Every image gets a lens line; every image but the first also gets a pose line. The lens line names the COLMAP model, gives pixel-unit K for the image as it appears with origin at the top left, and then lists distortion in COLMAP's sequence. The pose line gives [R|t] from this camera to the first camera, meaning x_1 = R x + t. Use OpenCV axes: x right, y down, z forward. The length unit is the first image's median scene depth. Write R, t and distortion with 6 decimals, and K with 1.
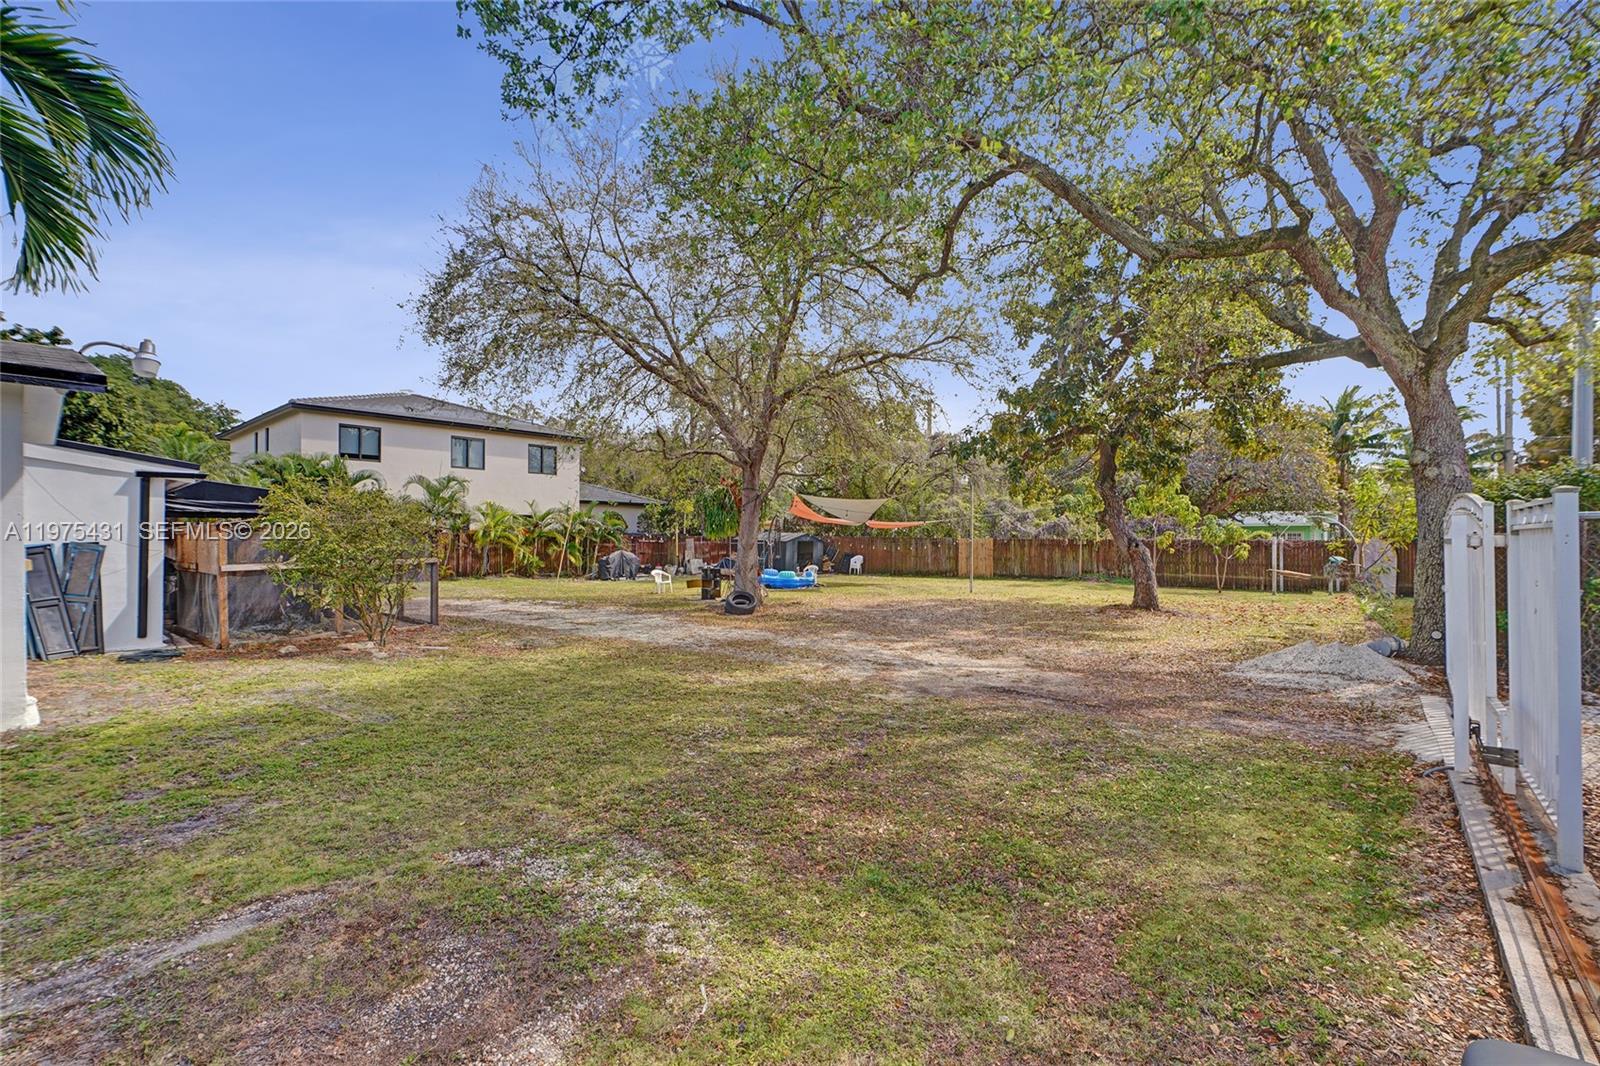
lens RADIAL K [[708.8, 0, 803.0], [0, 708.8, 528.5], [0, 0, 1]] dist [-0.013840, 0.005328]
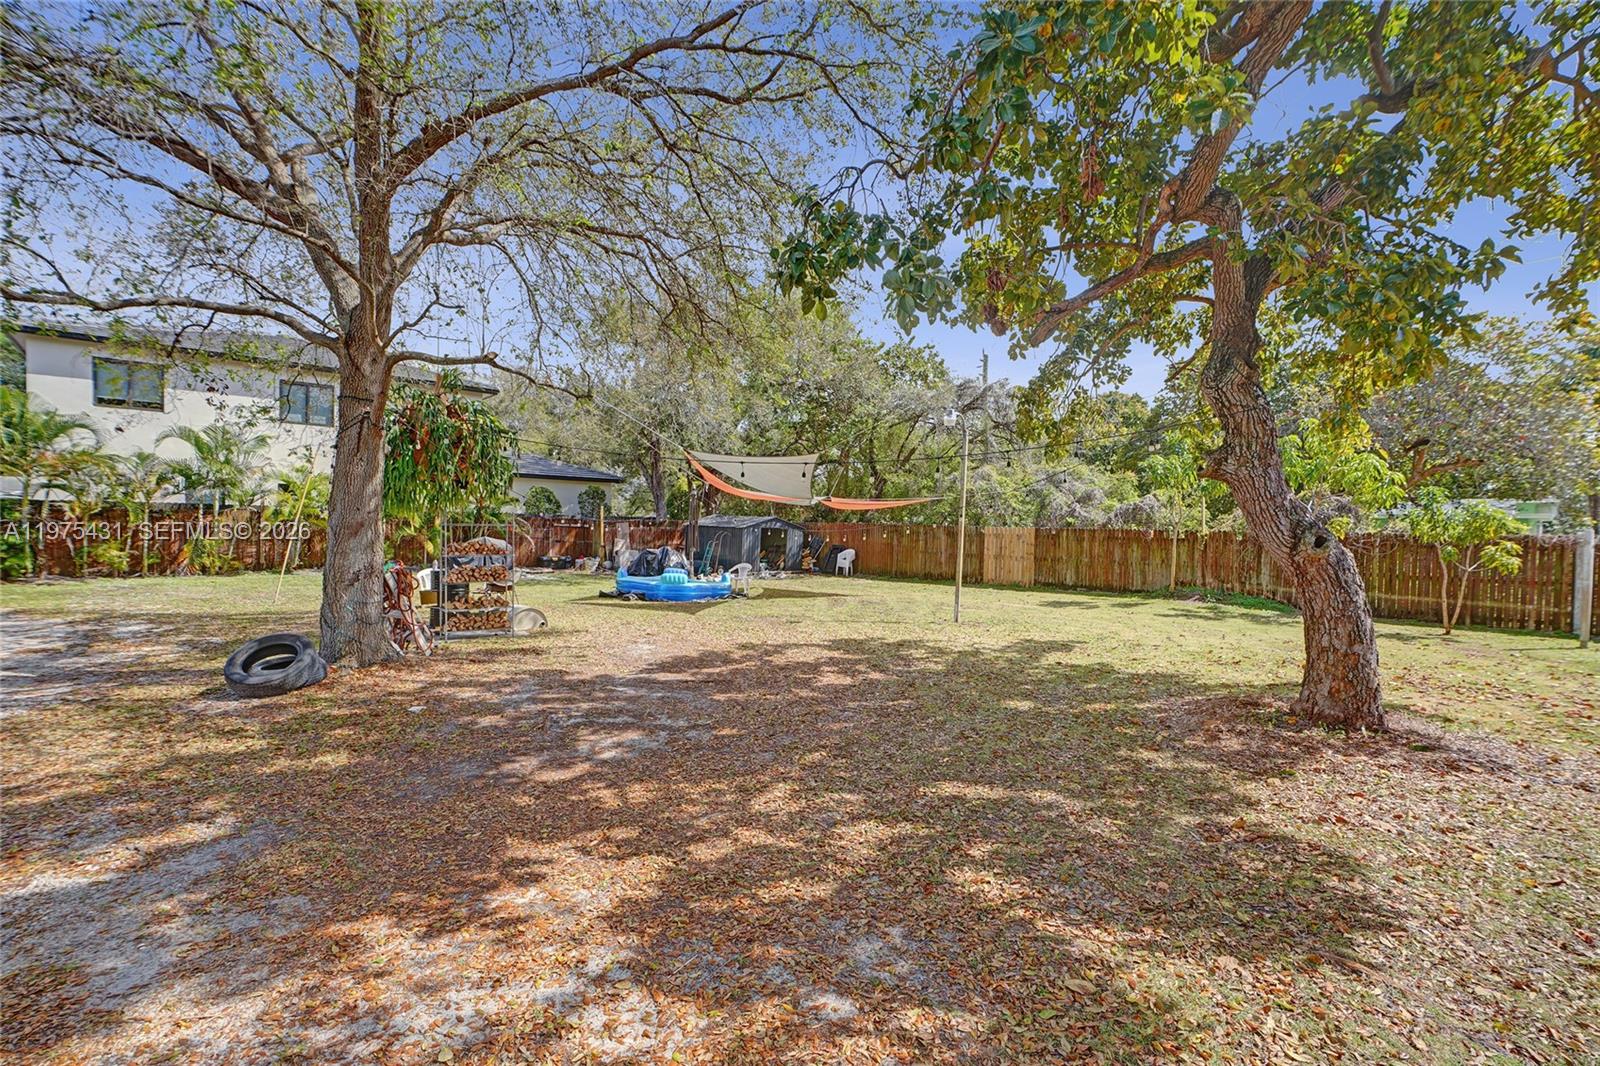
lens RADIAL K [[708.8, 0, 794.2], [0, 708.8, 541.0], [0, 0, 1]] dist [-0.013840, 0.005328]
pose [[0.991080, 0.016276, -0.132274, 0.137315], [-0.012074, 0.999399, 0.032508, 0.008115], [0.132724, -0.030621, 0.990680, 0.327462]]
